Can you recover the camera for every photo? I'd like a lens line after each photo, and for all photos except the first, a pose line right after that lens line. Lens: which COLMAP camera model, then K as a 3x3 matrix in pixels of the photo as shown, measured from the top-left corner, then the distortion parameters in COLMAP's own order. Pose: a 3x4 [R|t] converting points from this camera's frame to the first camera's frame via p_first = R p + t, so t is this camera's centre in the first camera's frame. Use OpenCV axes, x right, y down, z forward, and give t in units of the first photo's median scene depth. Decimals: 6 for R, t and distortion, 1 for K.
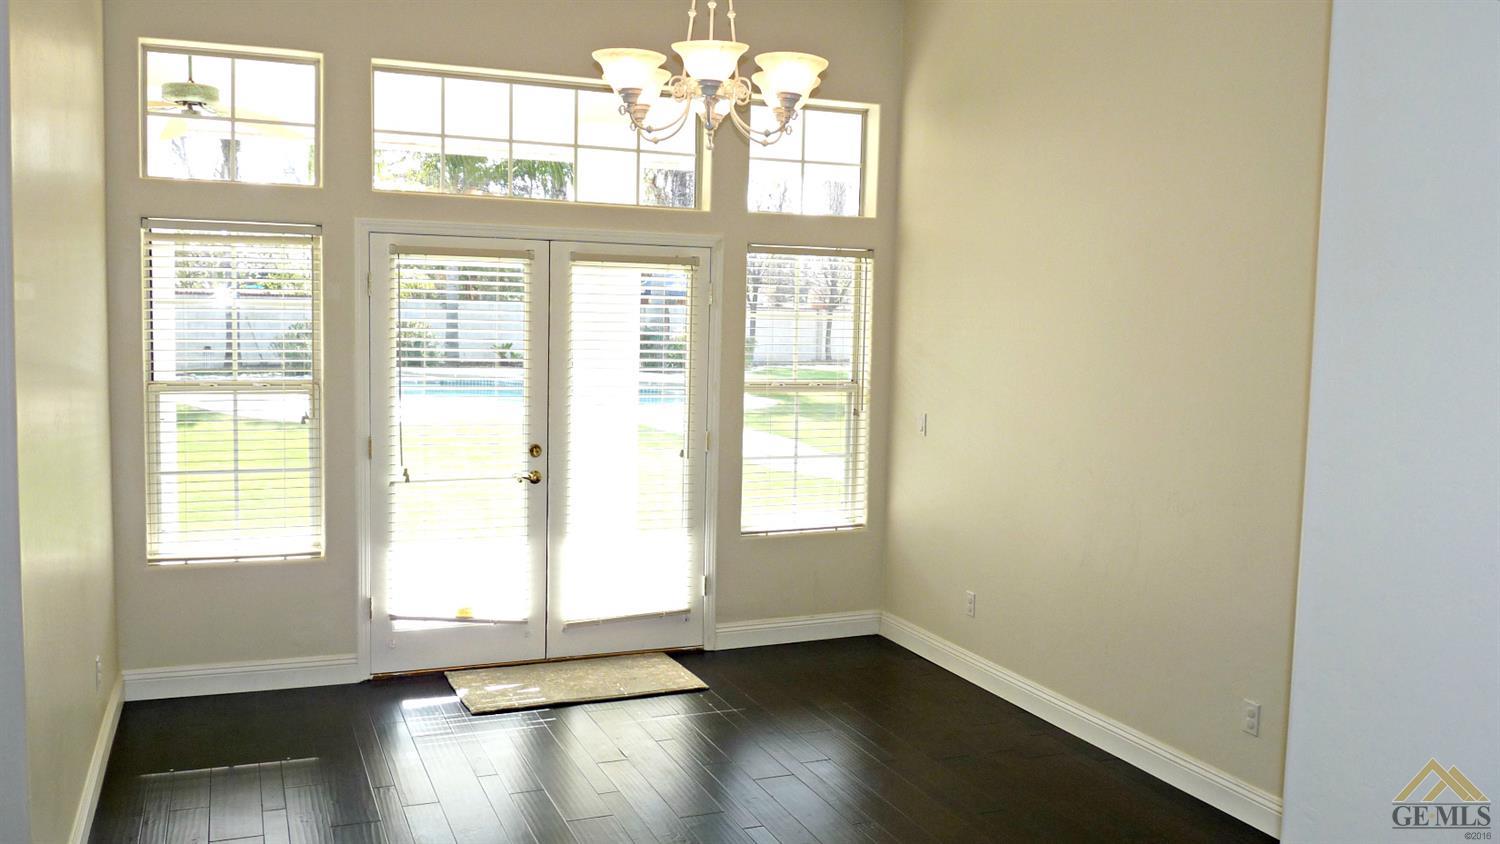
lens RADIAL K [[1226.0, 0, 750.0], [0, 1226.0, 422.0], [0, 0, 1]] dist [0.049135, -0.155643]
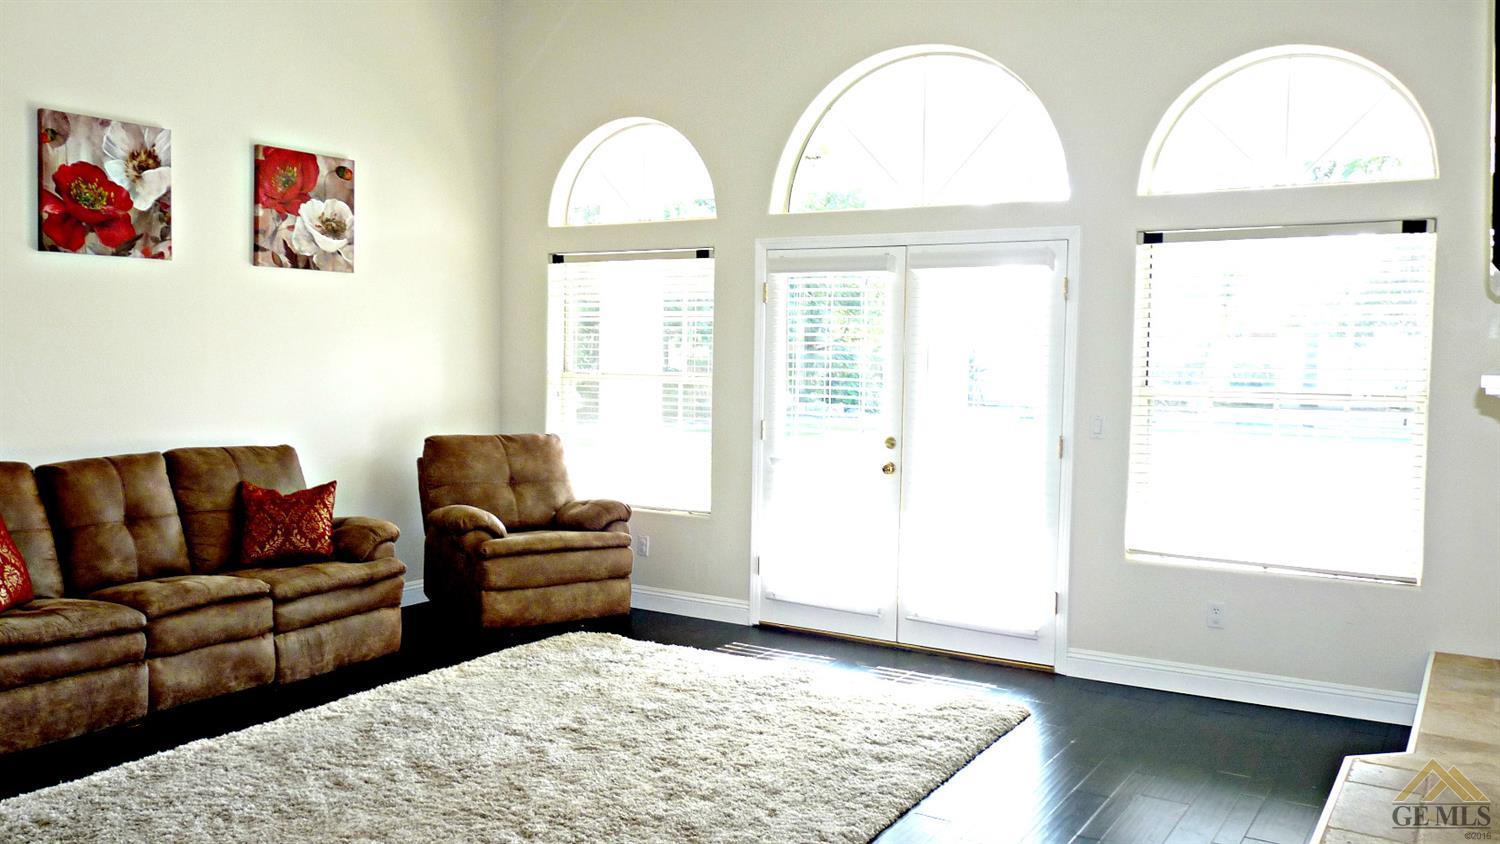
lens RADIAL K [[1226.0, 0, 750.0], [0, 1226.0, 422.0], [0, 0, 1]] dist [0.049135, -0.155643]
pose [[0.576934, 0.044541, -0.815575, 0.584776], [-0.054578, 0.998383, 0.015917, -0.006030], [0.814965, 0.035330, 0.578432, 0.266056]]
